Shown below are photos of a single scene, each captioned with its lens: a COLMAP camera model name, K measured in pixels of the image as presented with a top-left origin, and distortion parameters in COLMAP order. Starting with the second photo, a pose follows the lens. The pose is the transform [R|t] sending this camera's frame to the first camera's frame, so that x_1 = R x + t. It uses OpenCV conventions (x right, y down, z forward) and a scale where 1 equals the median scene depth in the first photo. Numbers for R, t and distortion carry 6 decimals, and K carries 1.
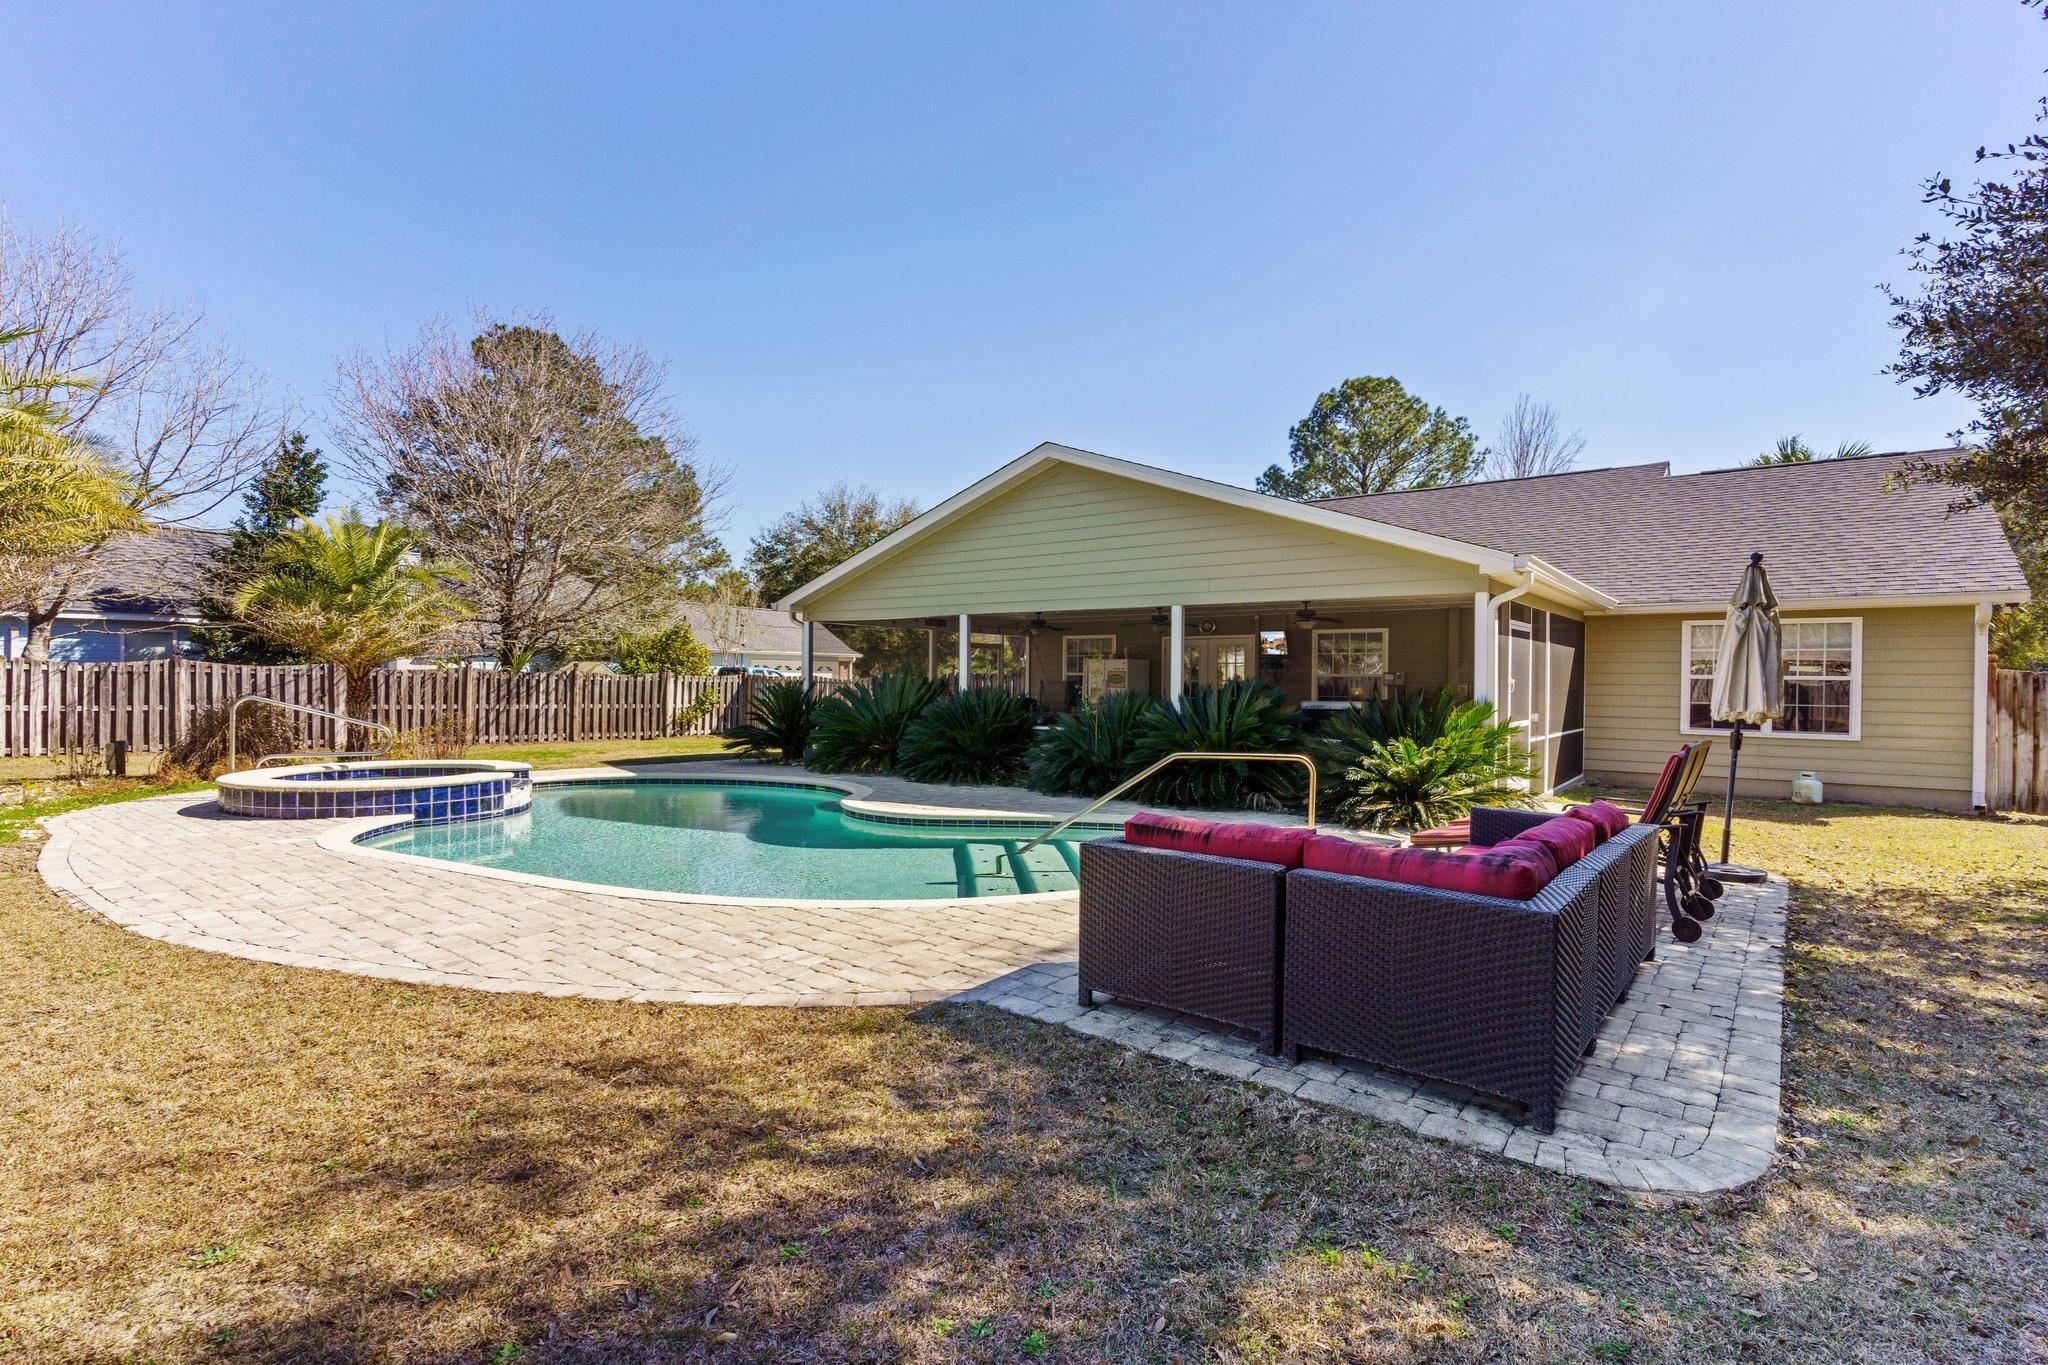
lens RADIAL K [[1006.7, 0, 1032.1], [0, 1006.7, 681.2], [0, 0, 1]] dist [-0.000994, 0.001952]
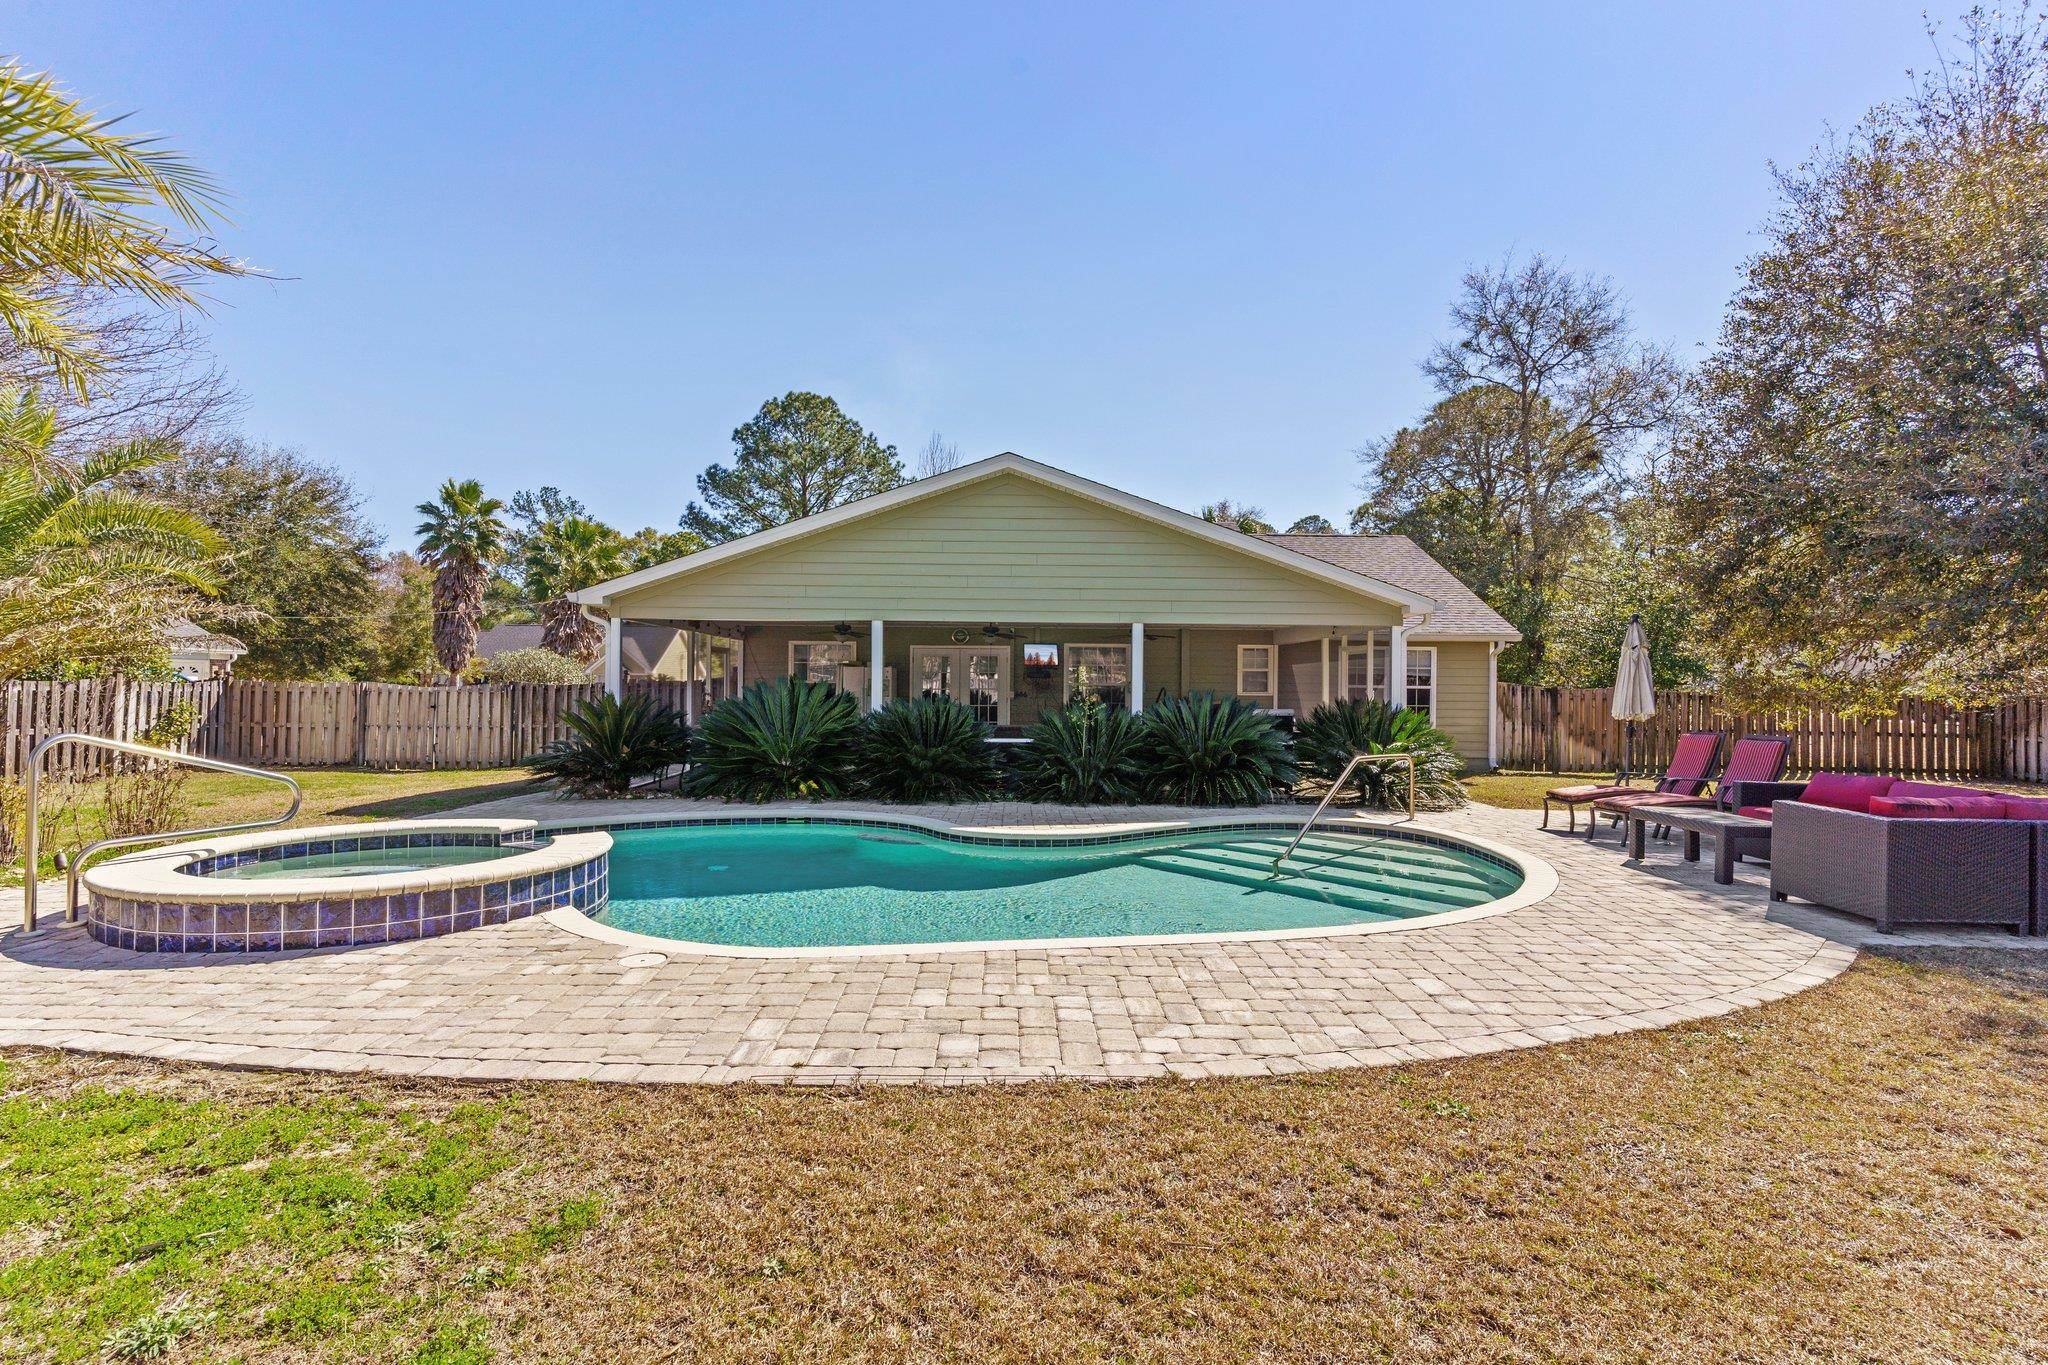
lens RADIAL K [[1006.7, 0, 1033.0], [0, 1006.7, 685.4], [0, 0, 1]] dist [-0.000994, 0.001952]
pose [[0.771945, -0.001067, 0.635688, -0.558526], [0.000122, 0.999999, 0.001530, -0.007759], [-0.635689, -0.001104, 0.771944, 0.196918]]
